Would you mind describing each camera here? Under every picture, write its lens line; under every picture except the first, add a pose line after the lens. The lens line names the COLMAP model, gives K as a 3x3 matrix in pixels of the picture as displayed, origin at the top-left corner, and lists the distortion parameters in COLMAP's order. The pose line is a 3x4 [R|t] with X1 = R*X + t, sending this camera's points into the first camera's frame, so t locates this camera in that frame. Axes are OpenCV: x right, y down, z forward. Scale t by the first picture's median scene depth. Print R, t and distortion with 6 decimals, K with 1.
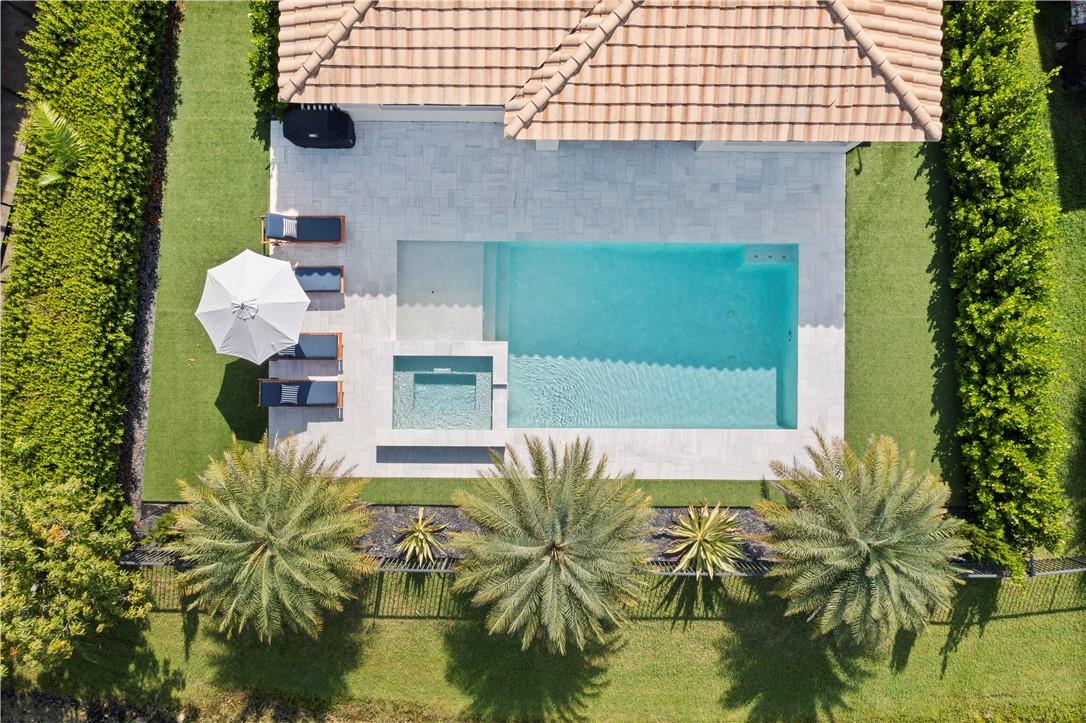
lens RADIAL K [[854.7, 0, 543.0], [0, 854.7, 361.5], [0, 0, 1]] dist [-0.012069, 0.008274]
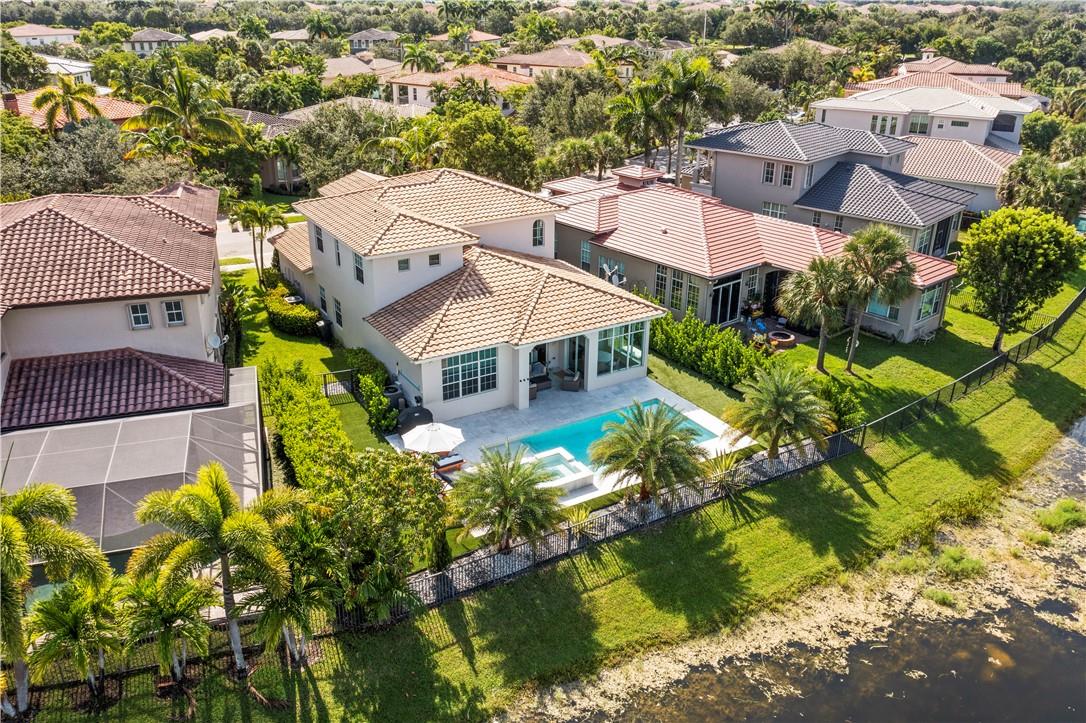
lens RADIAL K [[854.7, 0, 543.0], [0, 854.7, 361.5], [0, 0, 1]] dist [-0.012069, 0.008274]
pose [[0.846791, -0.203217, 0.491577, -0.848753], [0.531750, 0.347158, -0.772479, 1.188352], [-0.013674, 0.915524, 0.402031, 0.106517]]
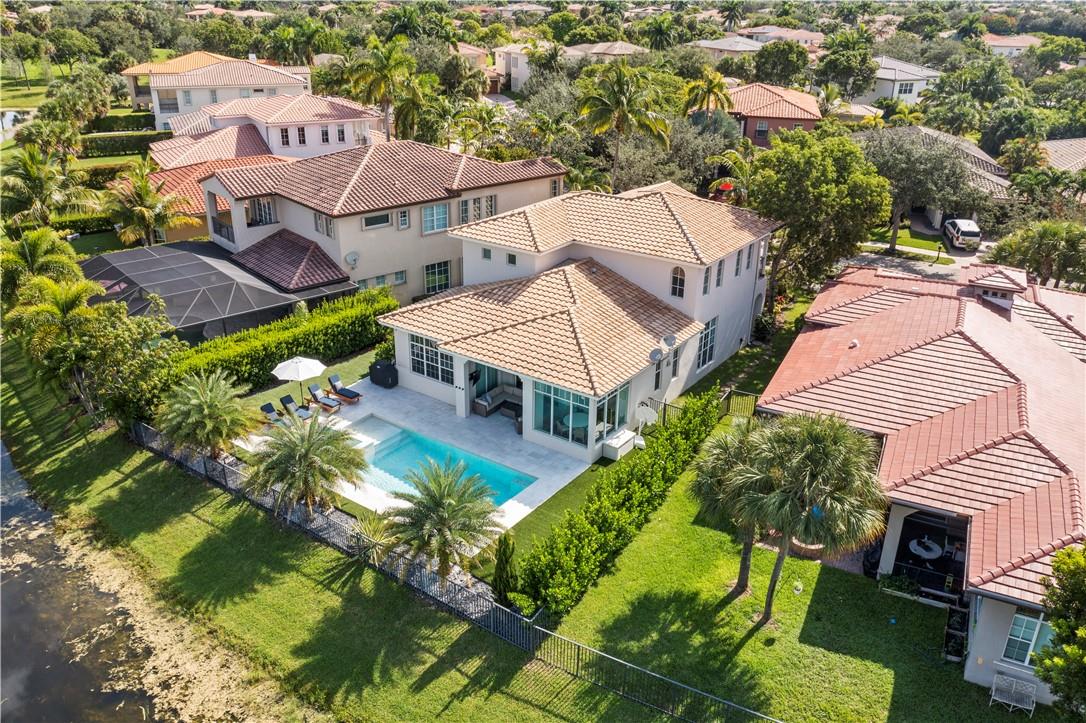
lens RADIAL K [[854.7, 0, 543.0], [0, 854.7, 361.5], [0, 0, 1]] dist [-0.012069, 0.008274]
pose [[0.816594, 0.241516, -0.524256, 1.088234], [-0.577034, 0.318958, -0.751863, 1.016856], [-0.014370, 0.916480, 0.399822, 0.097247]]
